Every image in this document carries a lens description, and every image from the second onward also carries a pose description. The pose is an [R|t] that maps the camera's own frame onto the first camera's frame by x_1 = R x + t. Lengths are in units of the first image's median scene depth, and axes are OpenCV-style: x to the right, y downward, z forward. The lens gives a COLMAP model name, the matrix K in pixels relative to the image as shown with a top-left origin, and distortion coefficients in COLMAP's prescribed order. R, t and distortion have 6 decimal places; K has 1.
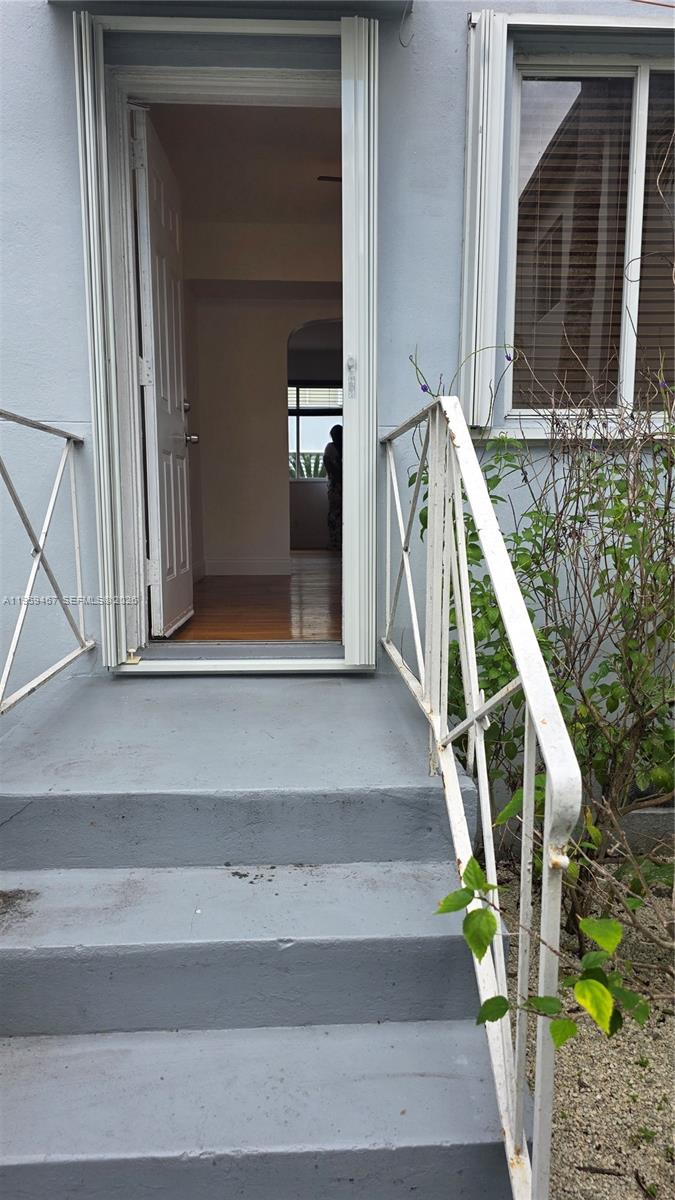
lens RADIAL K [[809.0, 0, 340.3], [0, 809.0, 607.2], [0, 0, 1]] dist [0.066796, -0.057313]
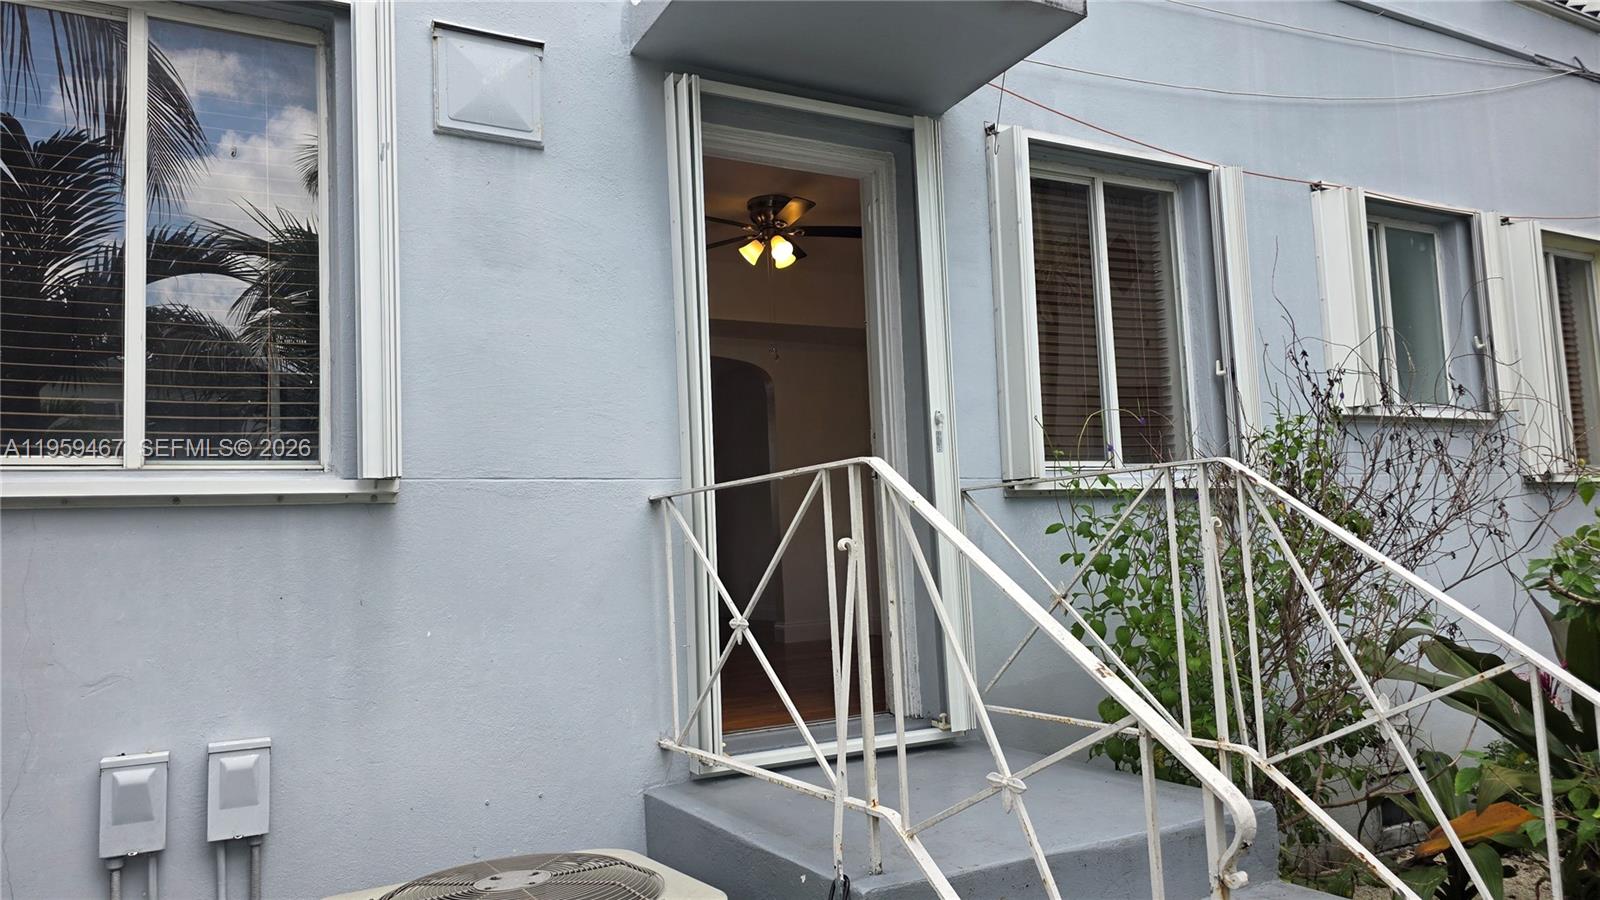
lens RADIAL K [[1078.6, 0, 800.0], [0, 1078.6, 450.0], [0, 0, 1]] dist [0.066796, -0.057313]
pose [[0.896067, 0.006403, 0.443873, -0.716724], [0.100206, 0.971171, -0.216300, 0.008721], [-0.432461, 0.238298, 0.869593, -0.072300]]
